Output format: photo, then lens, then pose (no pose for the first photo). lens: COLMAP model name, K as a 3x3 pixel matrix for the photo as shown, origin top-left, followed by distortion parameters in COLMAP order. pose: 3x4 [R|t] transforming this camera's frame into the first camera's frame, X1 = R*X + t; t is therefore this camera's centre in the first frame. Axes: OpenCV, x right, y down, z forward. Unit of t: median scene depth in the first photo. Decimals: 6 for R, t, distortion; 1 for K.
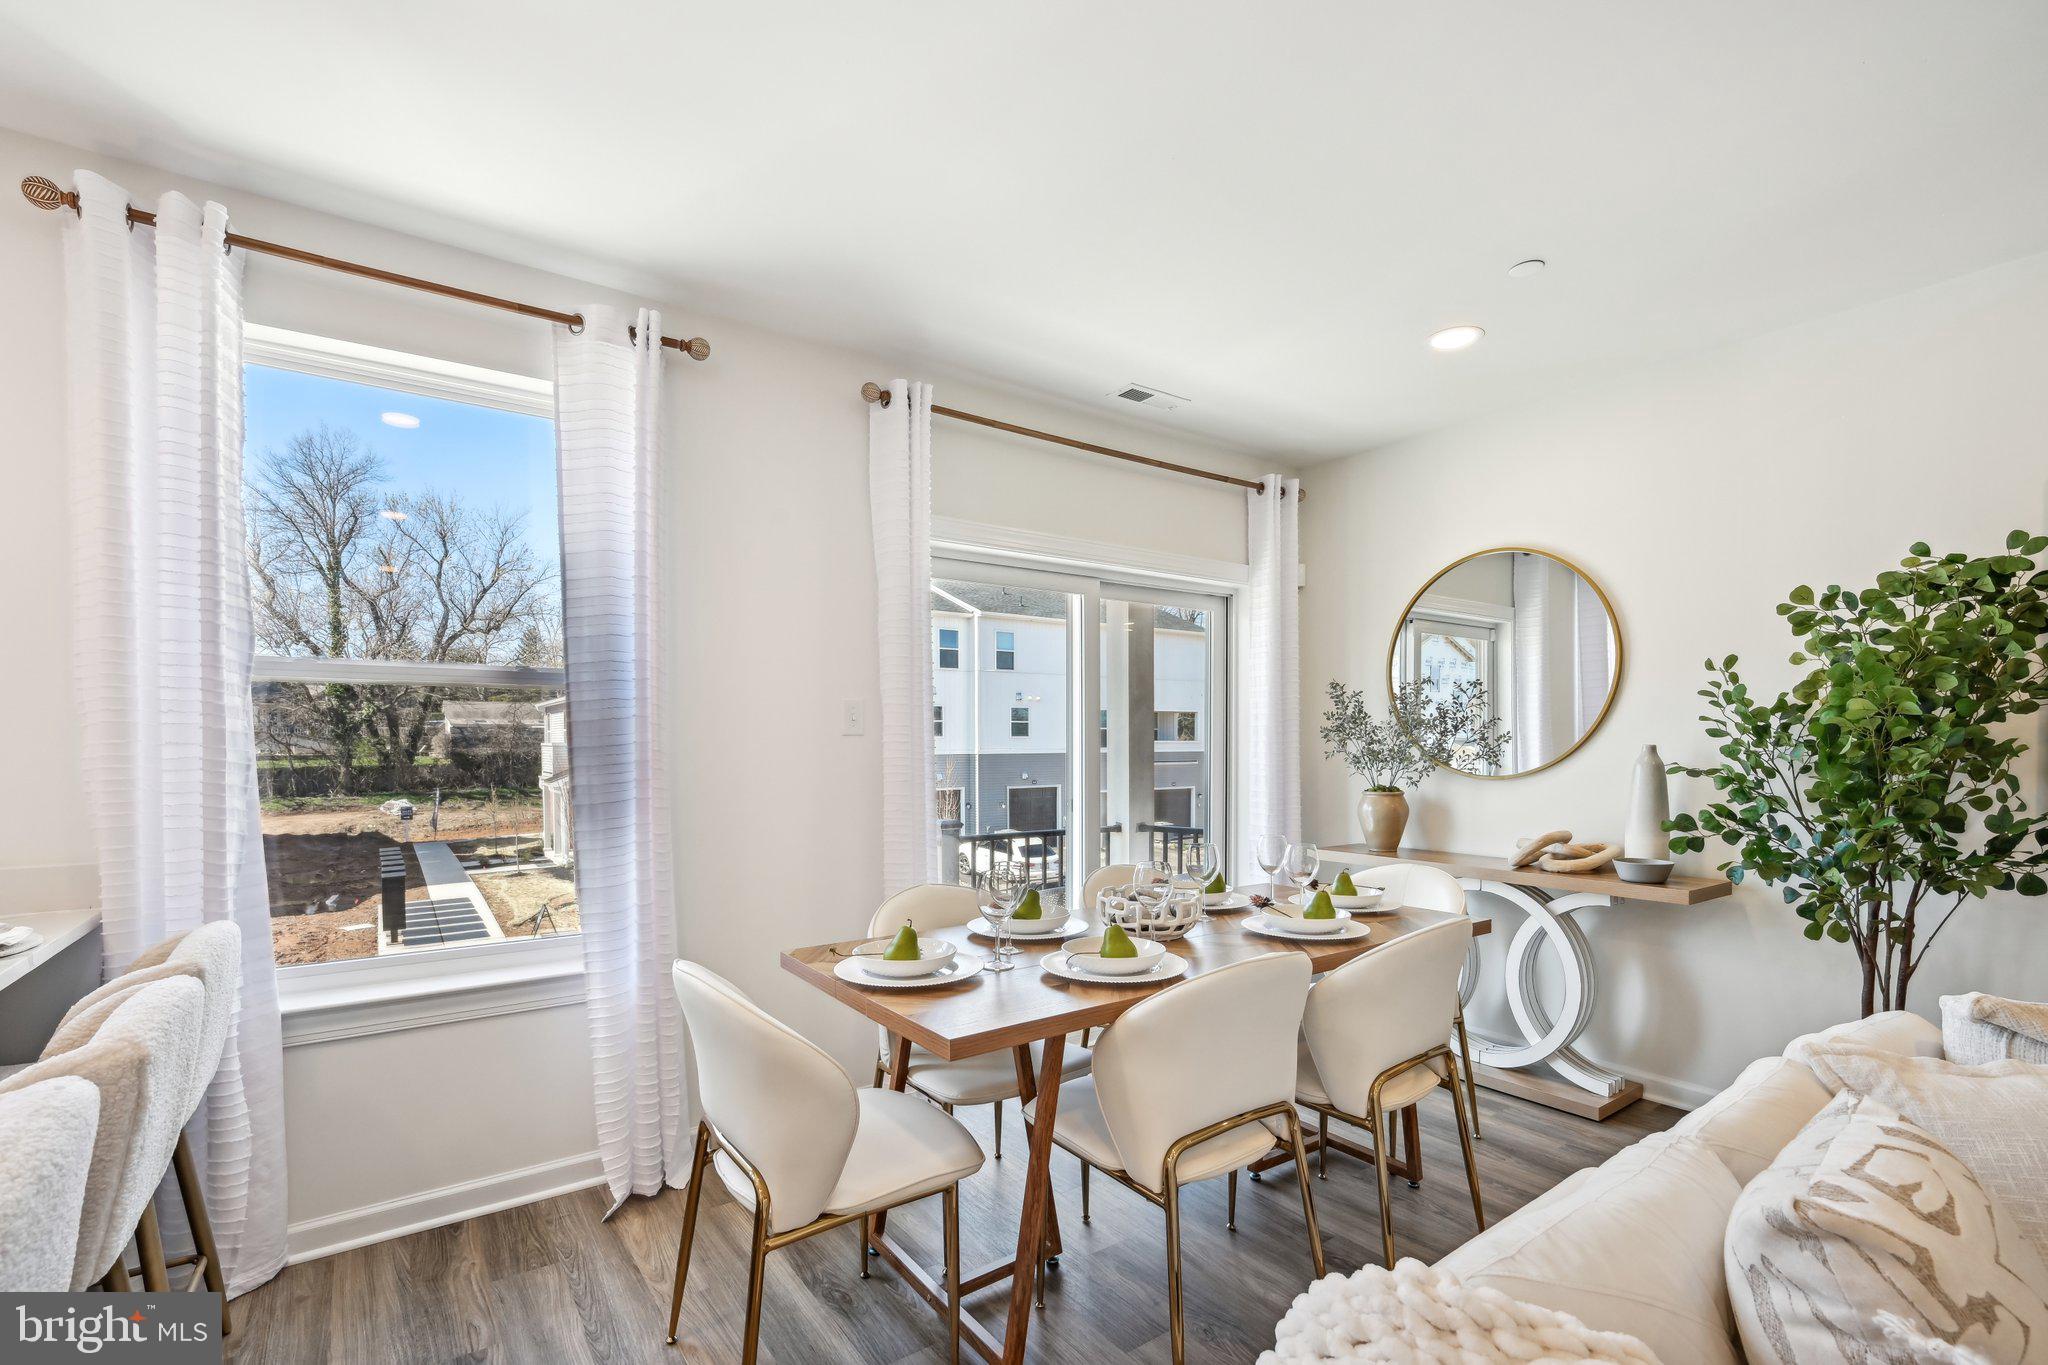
lens RADIAL K [[882.6, 0, 1021.4], [0, 882.6, 683.8], [0, 0, 1]] dist [-0.002744, 0.000173]
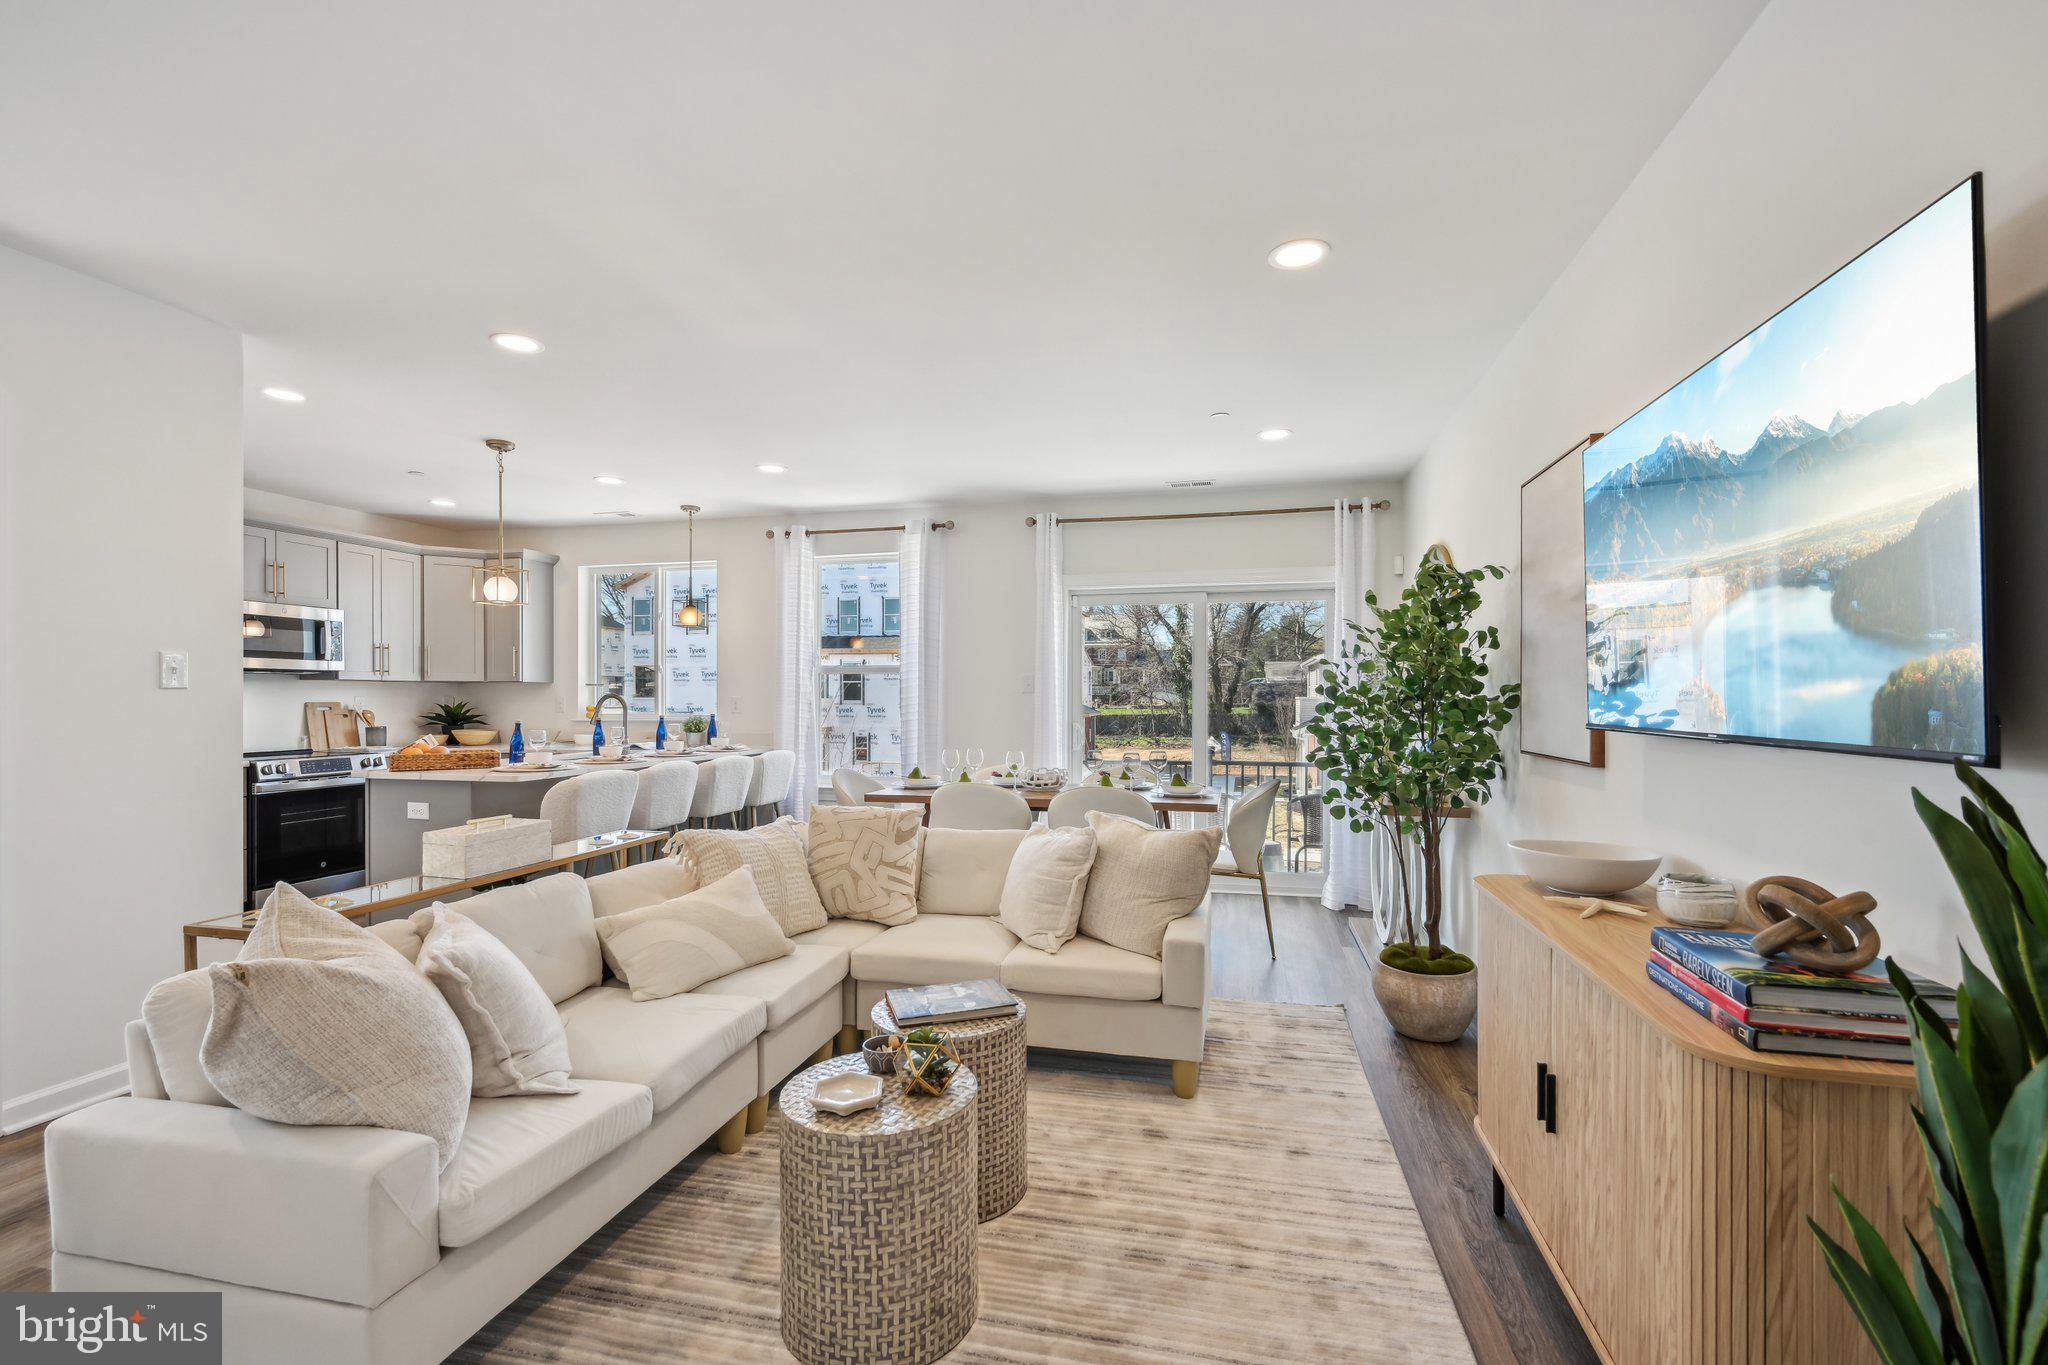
lens RADIAL K [[882.6, 0, 1021.4], [0, 882.6, 683.8], [0, 0, 1]] dist [-0.002744, 0.000173]
pose [[0.646974, -0.007777, -0.762472, 1.020176], [0.047718, 0.998401, 0.030306, -0.026587], [0.761017, -0.055991, 0.646311, -0.228003]]
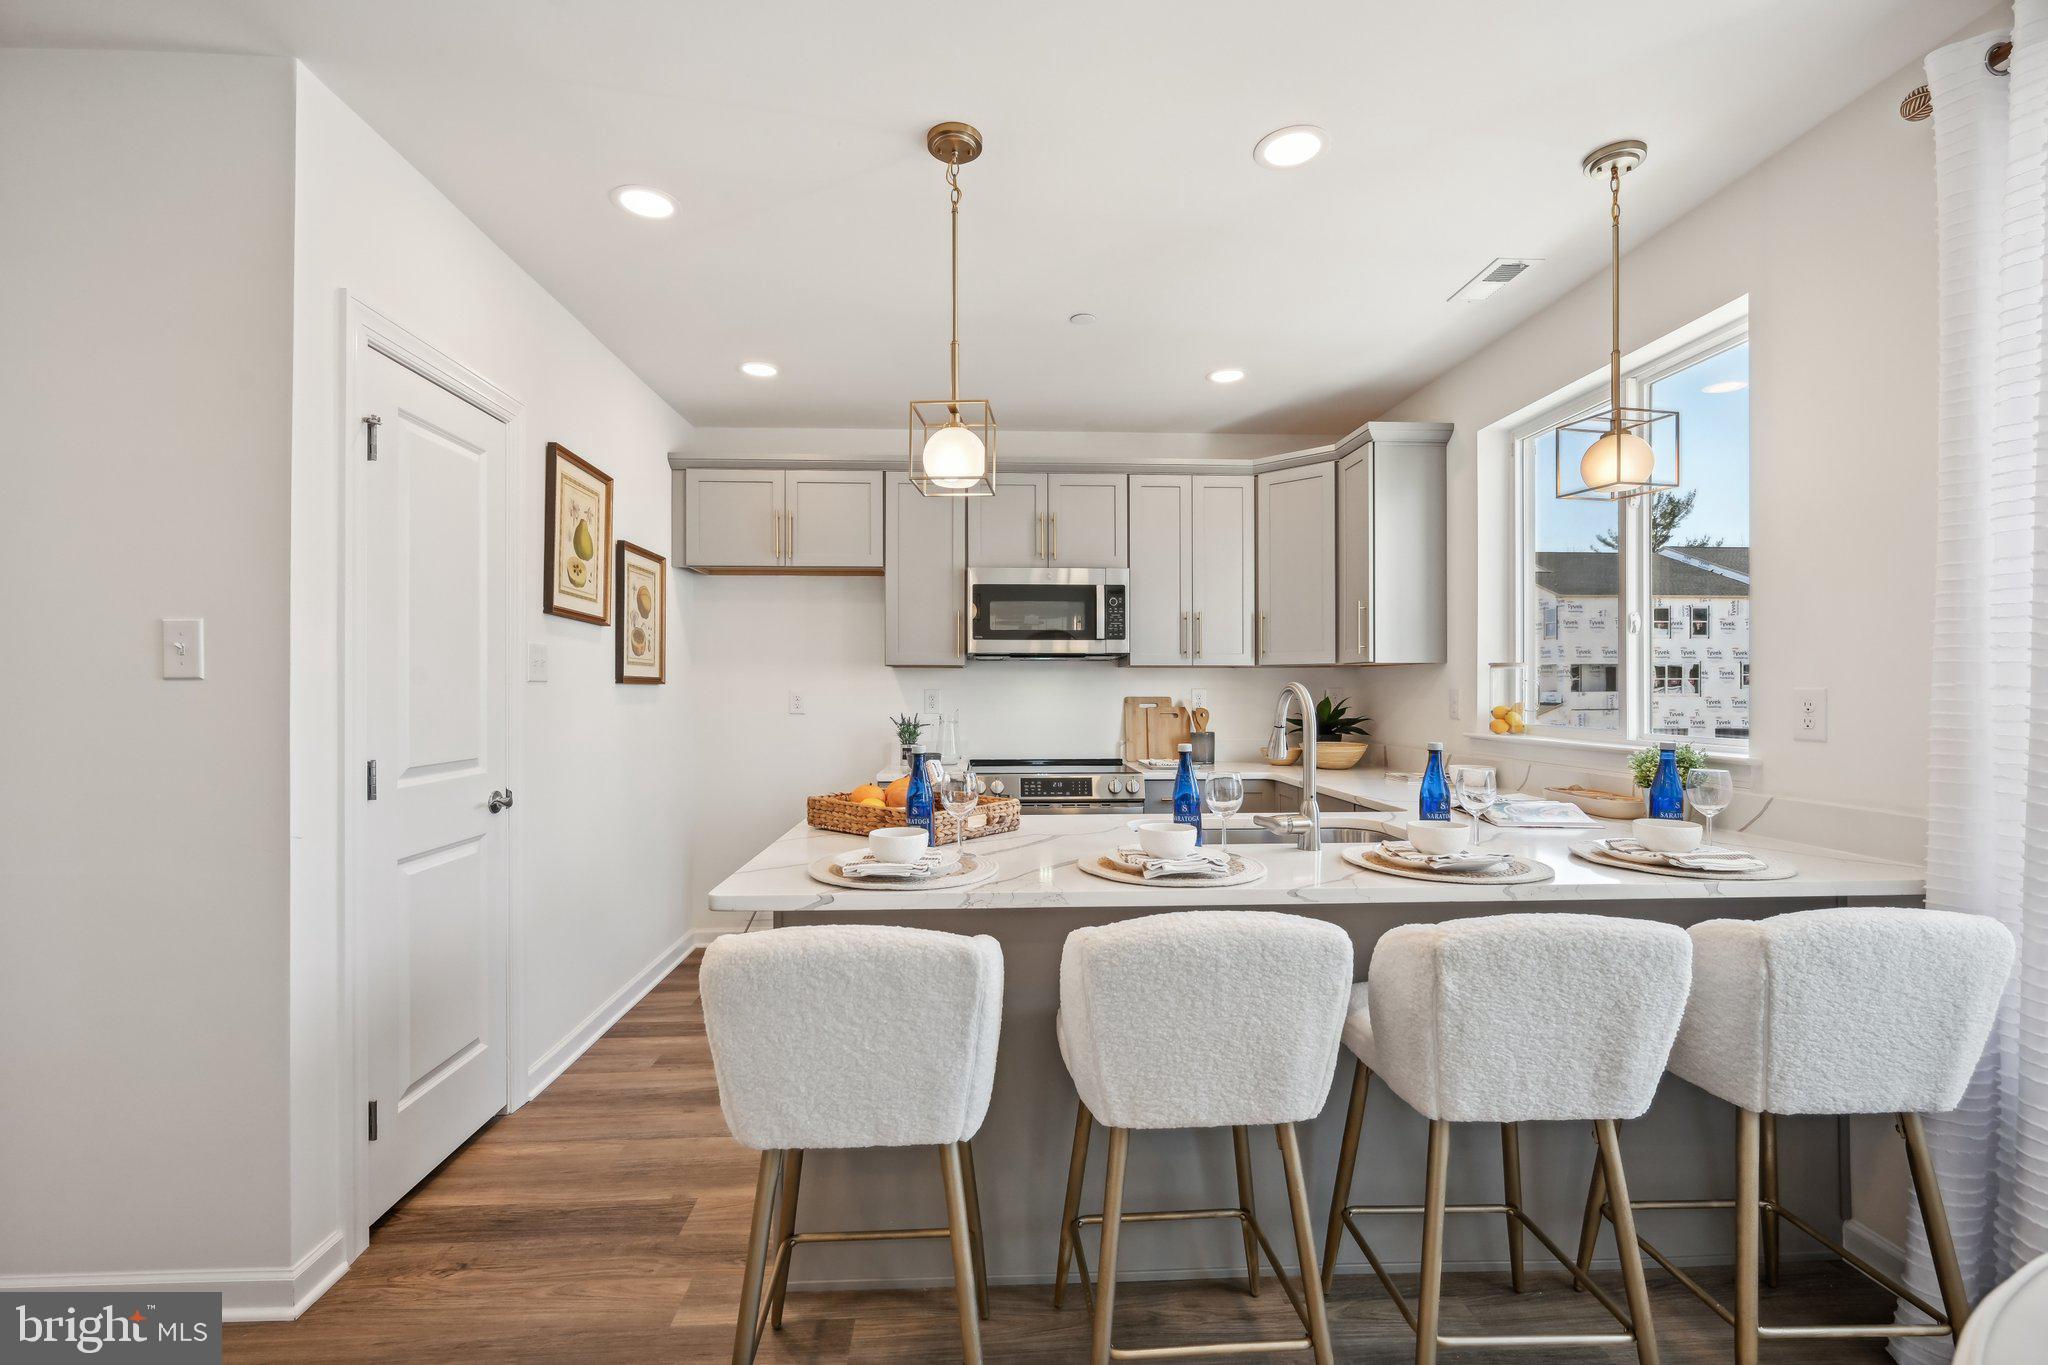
lens RADIAL K [[882.6, 0, 1021.4], [0, 882.6, 683.8], [0, 0, 1]] dist [-0.002744, 0.000173]
pose [[-0.537983, 0.001834, -0.842954, 0.085564], [0.062460, 0.997335, -0.037693, 0.010977], [0.840639, -0.072930, -0.536664, 0.334427]]
